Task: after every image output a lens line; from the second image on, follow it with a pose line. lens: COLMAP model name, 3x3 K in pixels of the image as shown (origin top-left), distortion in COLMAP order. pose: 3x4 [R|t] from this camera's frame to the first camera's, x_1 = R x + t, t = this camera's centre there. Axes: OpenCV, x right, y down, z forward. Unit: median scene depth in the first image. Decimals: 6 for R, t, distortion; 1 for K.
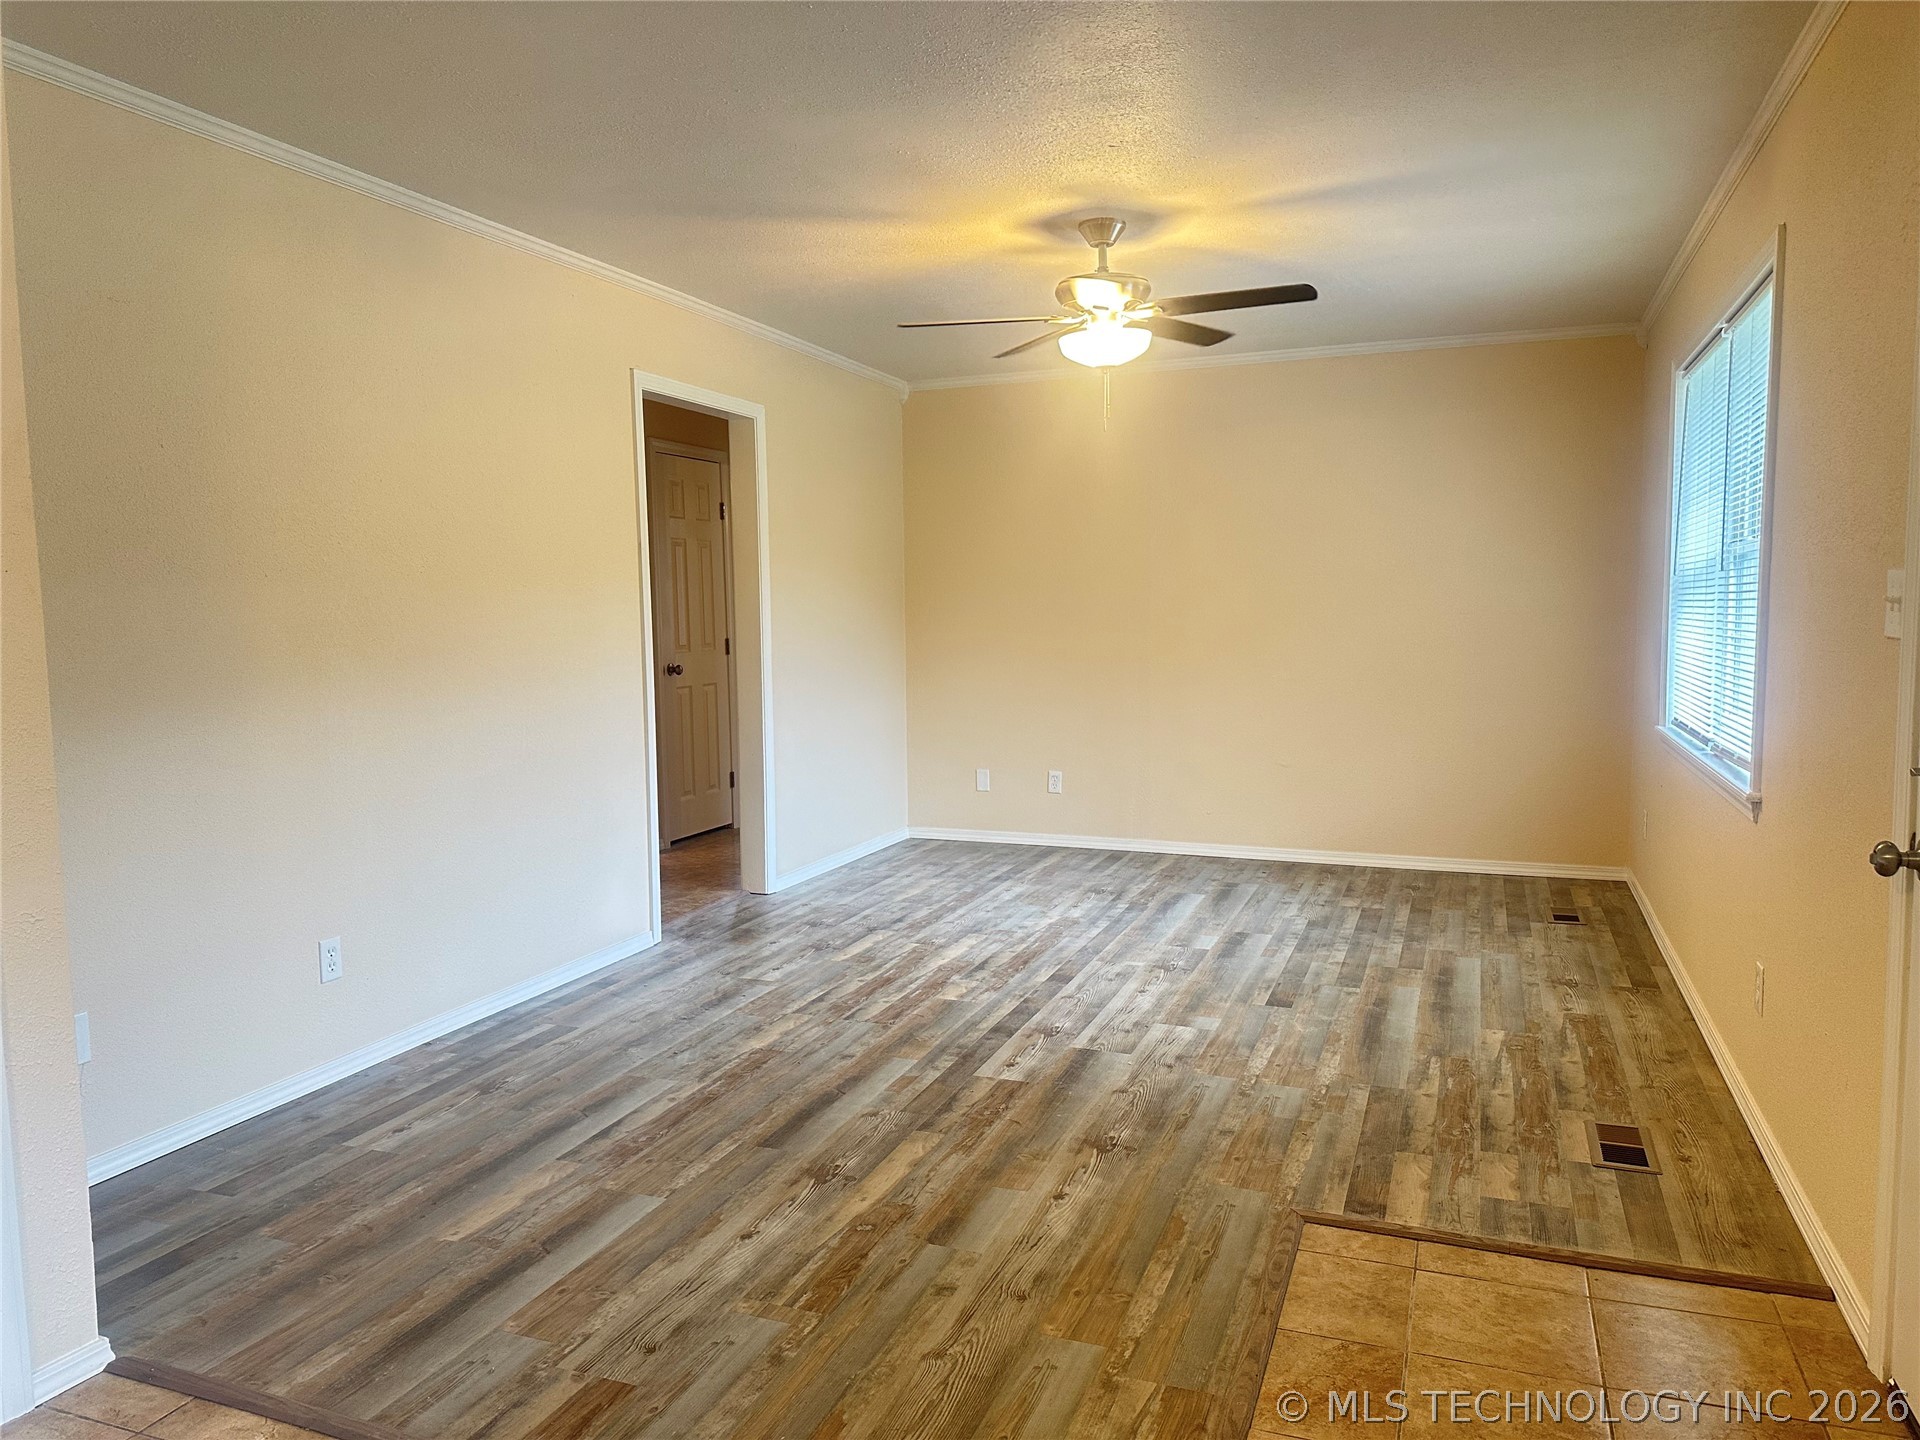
lens RADIAL K [[1331.5, 0, 953.1], [0, 1331.5, 719.7], [0, 0, 1]] dist [0.050382, -0.058641]
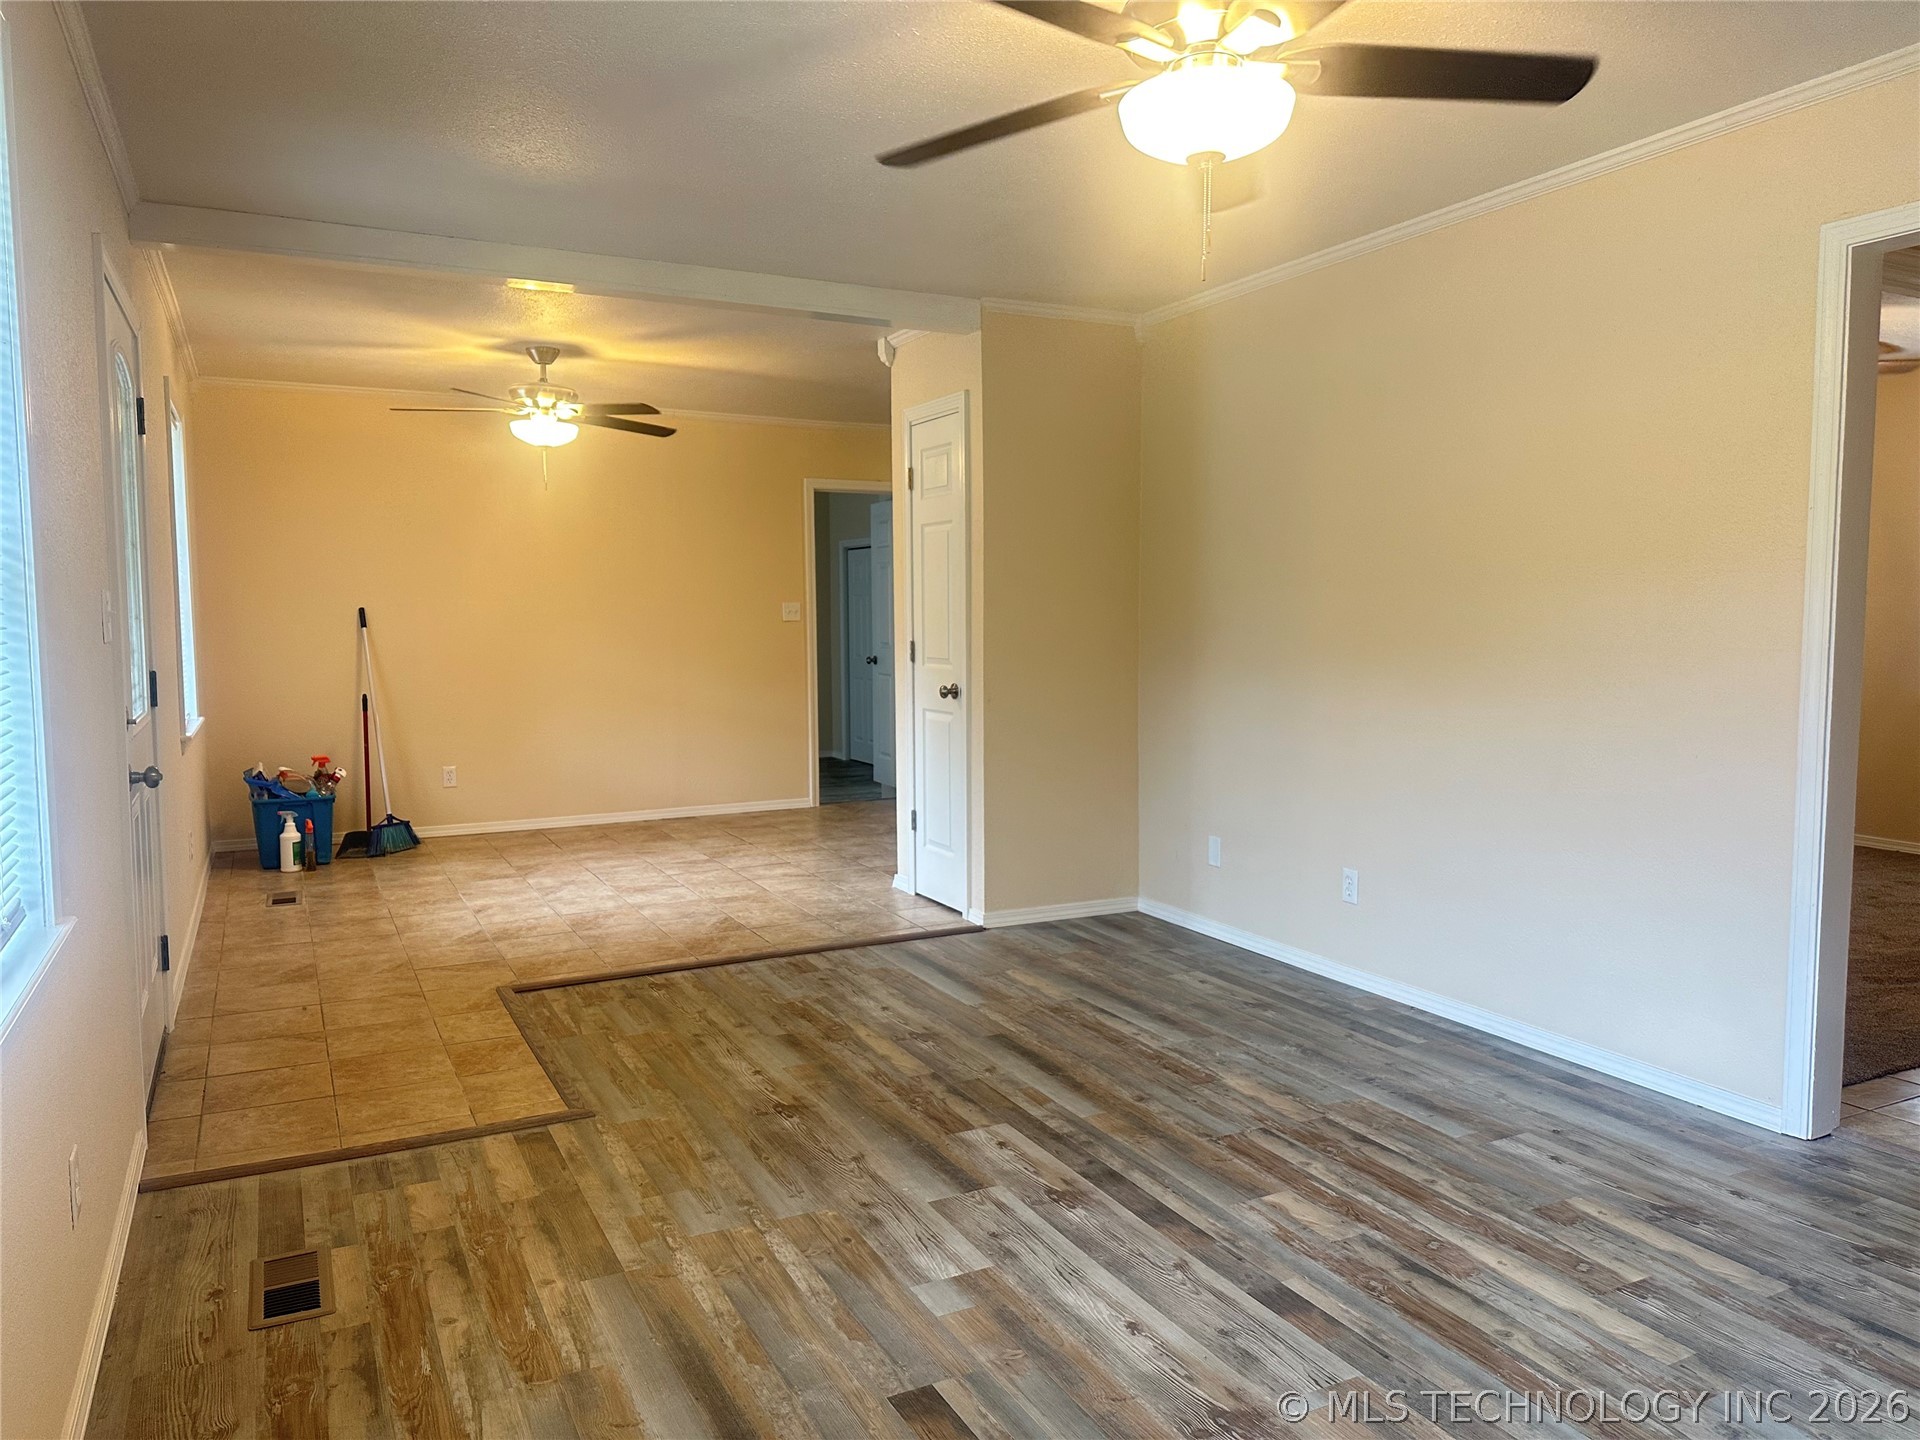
lens RADIAL K [[1331.5, 0, 940.7], [0, 1331.5, 718.3], [0, 0, 1]] dist [0.050382, -0.058641]
pose [[-0.669097, 0.077765, -0.739095, 0.719527], [-0.056531, 0.986303, 0.154952, -0.148295], [0.741022, 0.145459, -0.655536, 1.576919]]
